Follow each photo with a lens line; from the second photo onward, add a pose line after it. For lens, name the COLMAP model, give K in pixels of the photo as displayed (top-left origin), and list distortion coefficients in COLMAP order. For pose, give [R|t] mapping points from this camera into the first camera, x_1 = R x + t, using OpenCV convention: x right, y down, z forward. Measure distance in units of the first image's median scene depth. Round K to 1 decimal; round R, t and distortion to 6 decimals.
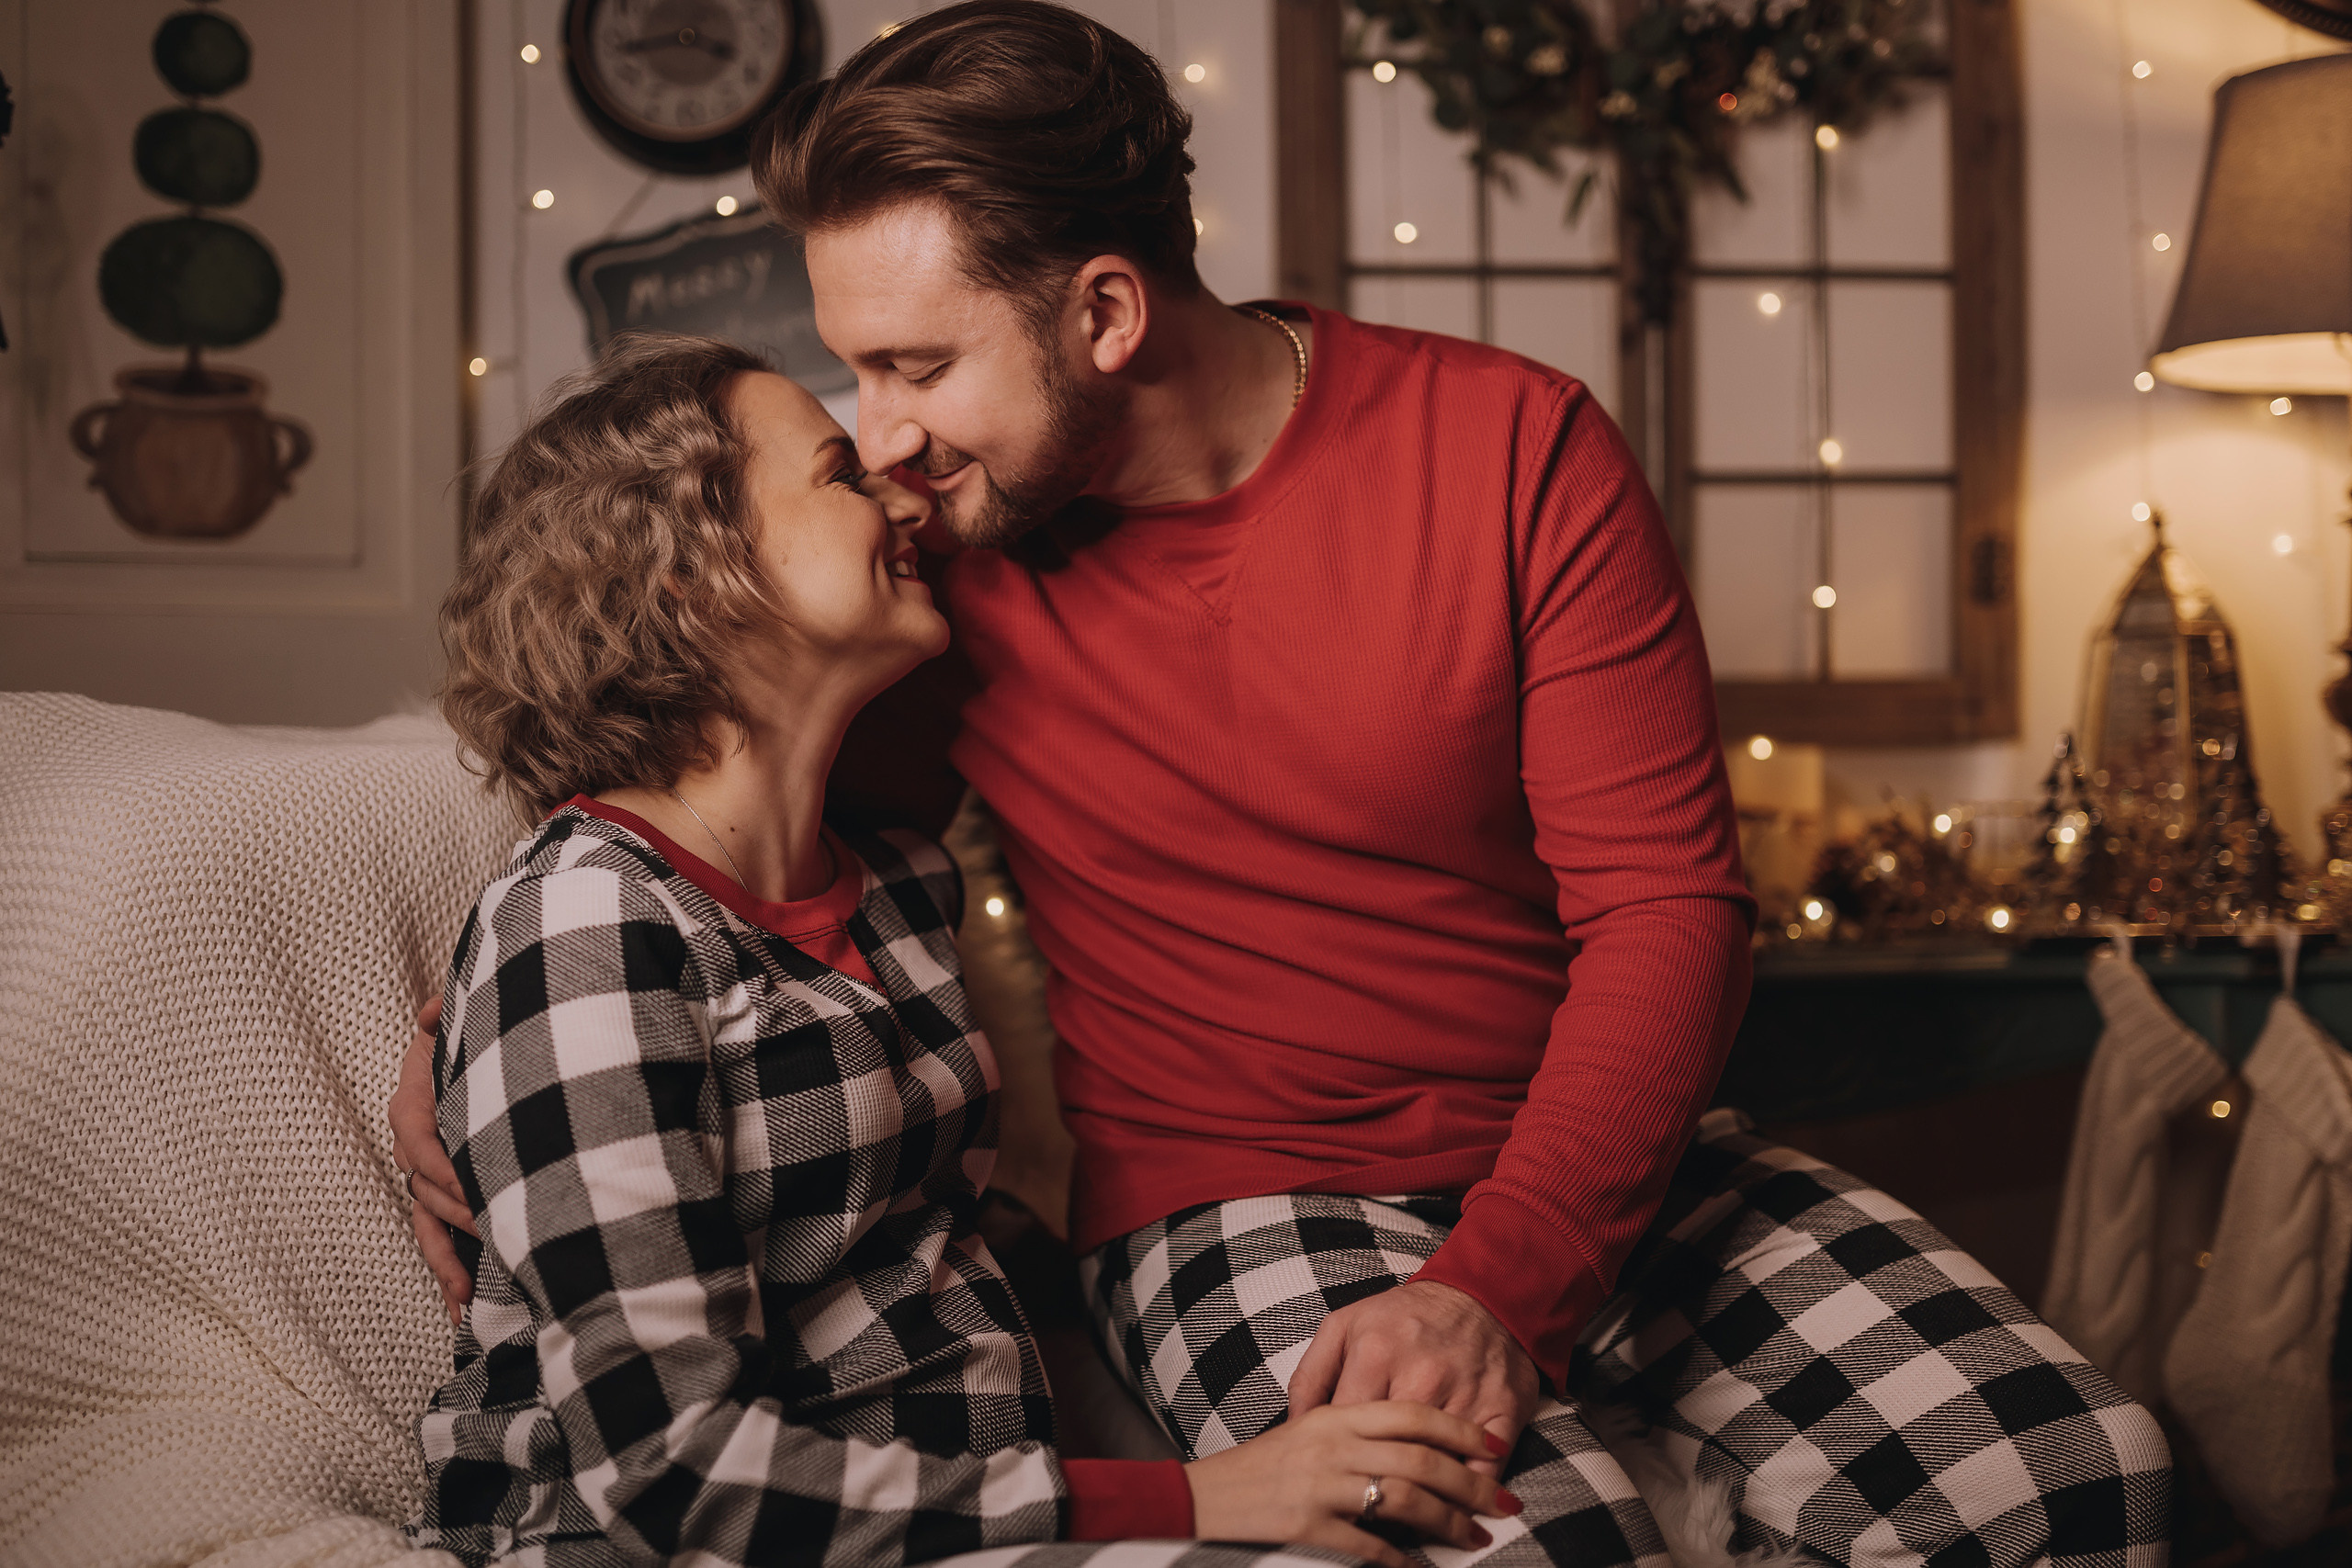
lens RADIAL K [[2379.4, 0, 1179.5], [0, 2379.4, 793.0], [0, 0, 1]] dist [-0.007473, -0.171422]
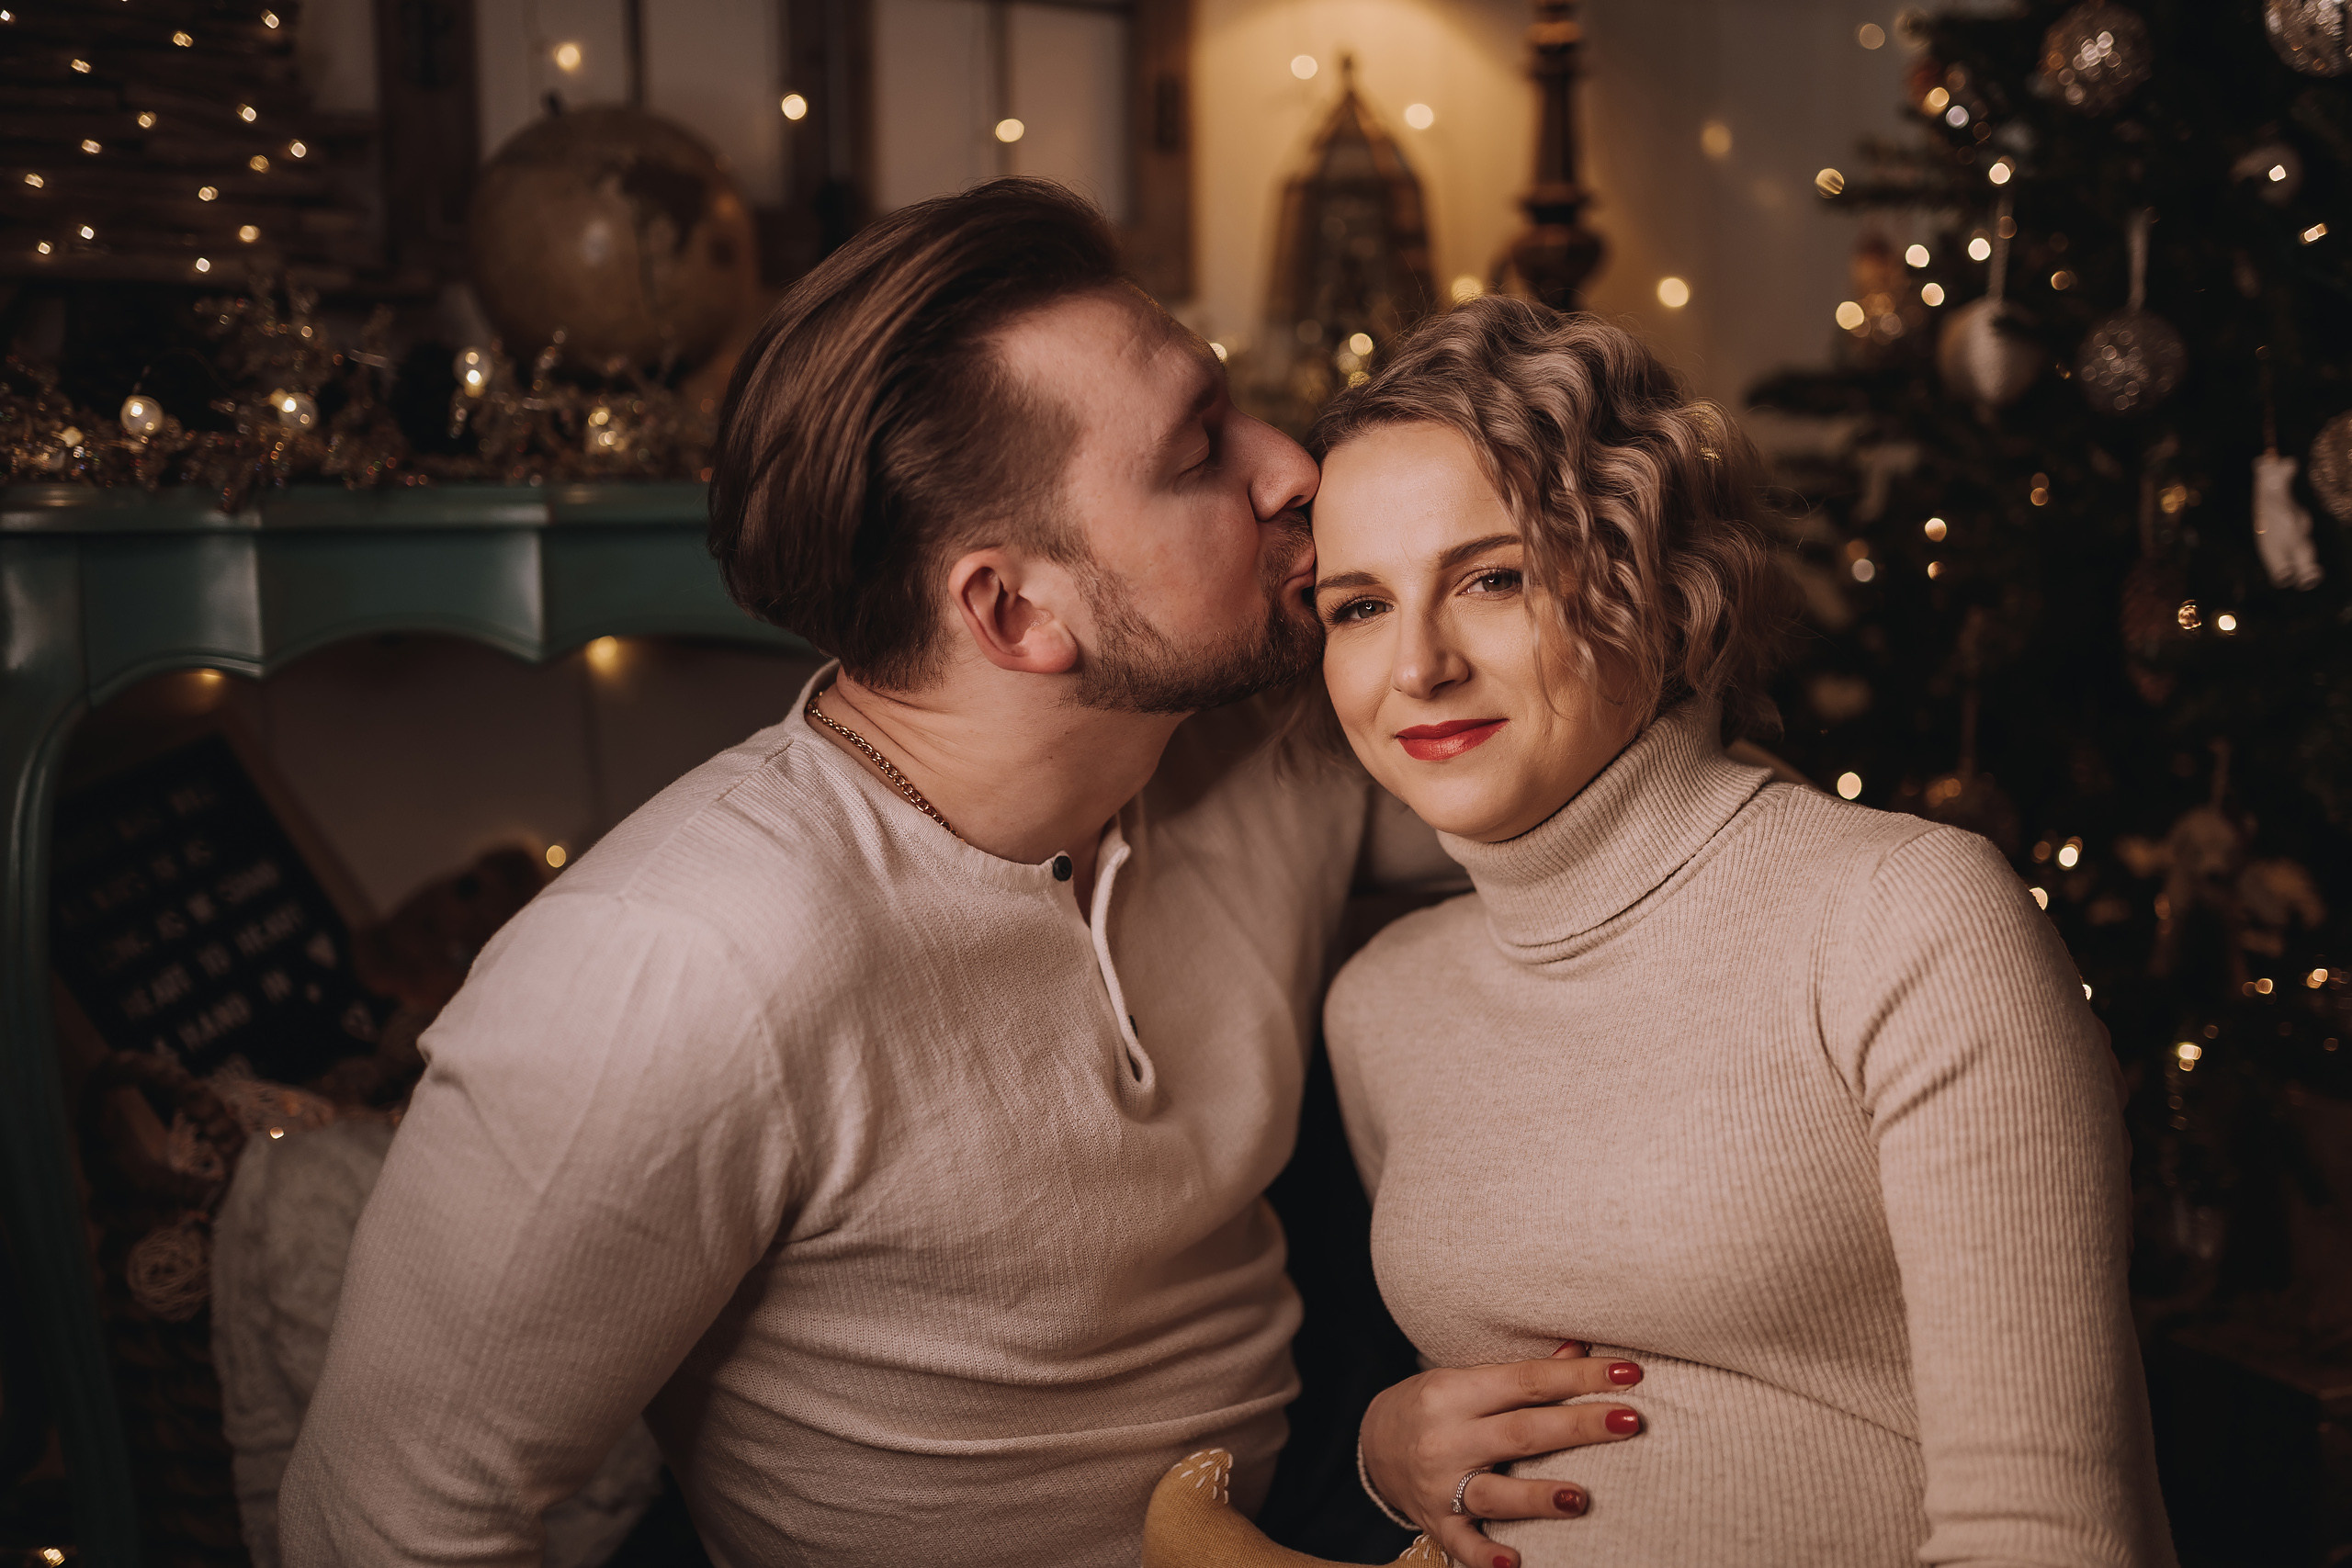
lens RADIAL K [[2250.8, 0, 1176.3], [0, 2250.8, 769.0], [0, 0, 1]] dist [0.003552, 0.014799]
pose [[0.848089, -0.062722, 0.526129, -0.169277], [0.017227, 0.995708, 0.090933, 0.095297], [-0.529574, -0.068056, 0.845529, 0.271565]]
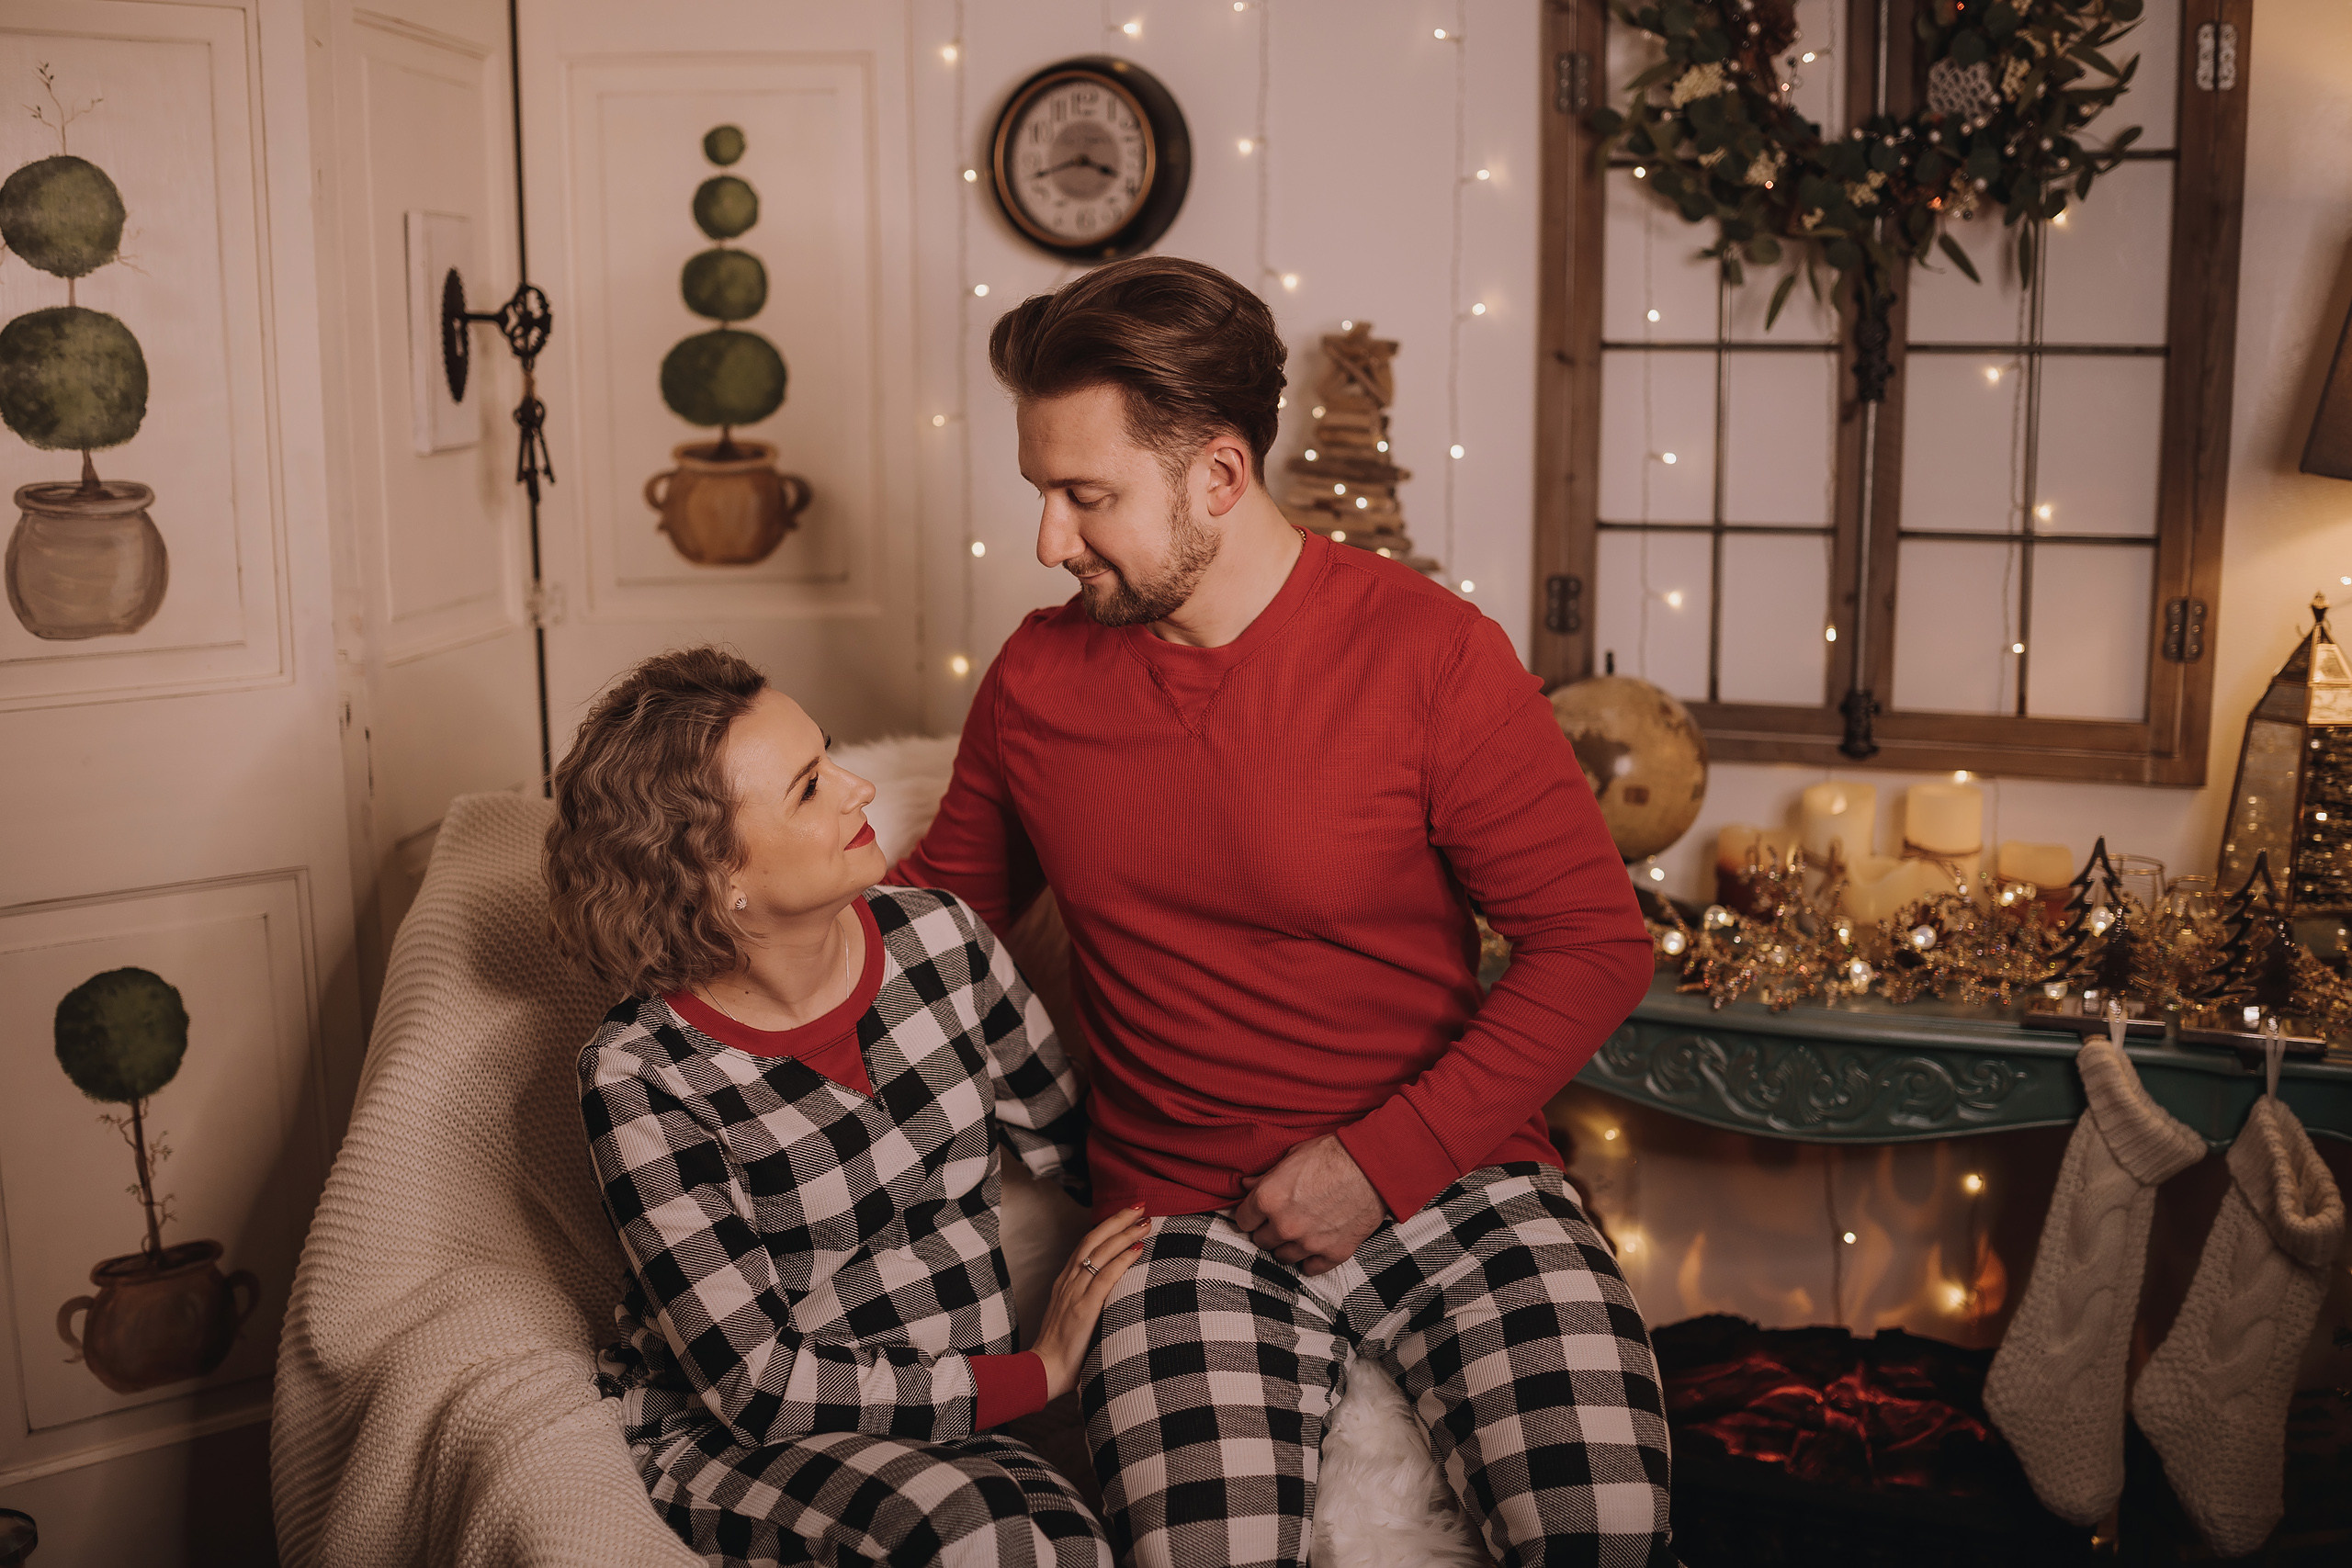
lens RADIAL K [[2427.8, 0, 1177.2], [0, 2427.8, 773.2], [0, 0, 1]] dist [-0.128818, 0.101474]
pose [[0.914872, 0.076181, -0.396492, 0.431331], [-0.012471, 0.986901, 0.160845, -0.239854], [0.403551, -0.142208, 0.903838, -0.207889]]
